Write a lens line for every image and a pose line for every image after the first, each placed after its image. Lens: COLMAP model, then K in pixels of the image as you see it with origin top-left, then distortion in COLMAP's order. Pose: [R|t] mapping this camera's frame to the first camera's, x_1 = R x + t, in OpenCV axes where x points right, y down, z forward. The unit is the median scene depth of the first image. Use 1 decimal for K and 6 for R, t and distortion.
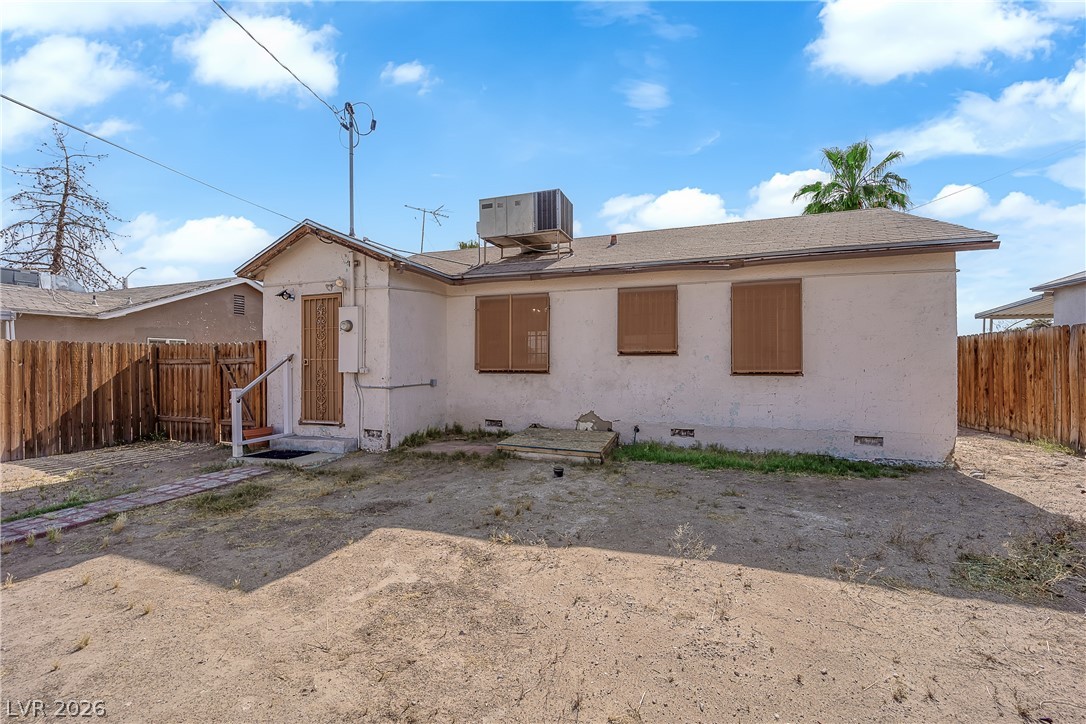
lens RADIAL K [[442.8, 0, 538.6], [0, 442.8, 363.4], [0, 0, 1]] dist [-0.016766, -0.000502]
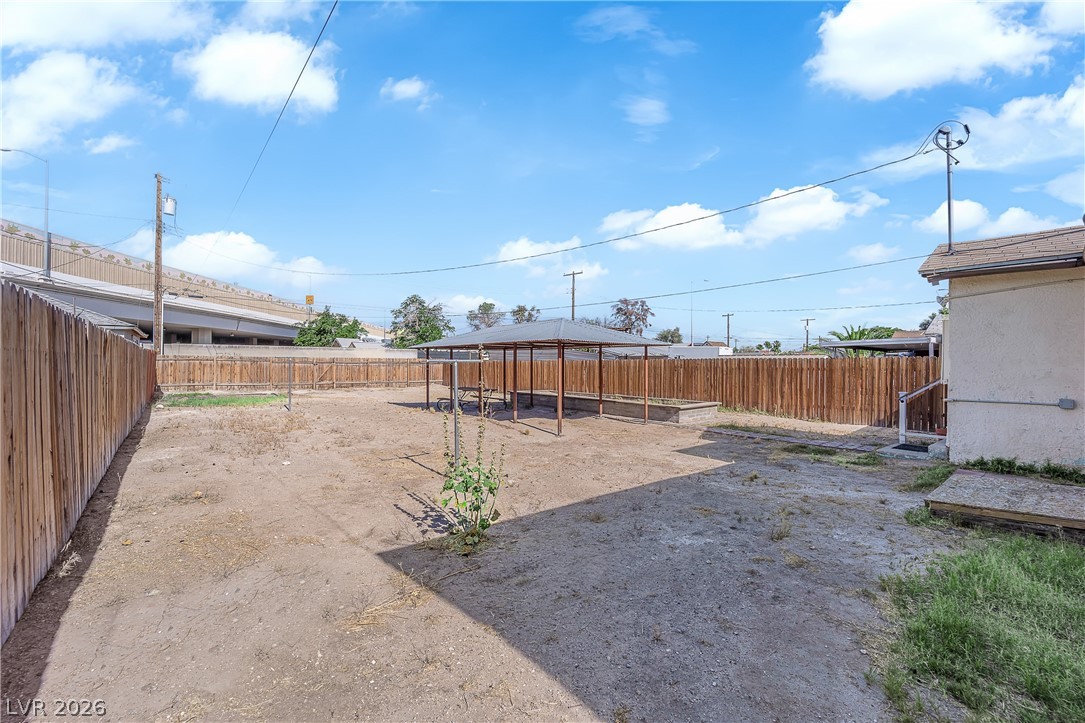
lens RADIAL K [[442.4, 0, 548.4], [0, 442.4, 363.6], [0, 0, 1]] dist [-0.016766, -0.000502]
pose [[-0.502433, -0.002889, -0.864611, 0.946309], [-0.008521, 0.999962, 0.001611, -0.019859], [0.864574, 0.008177, -0.502439, 0.712727]]
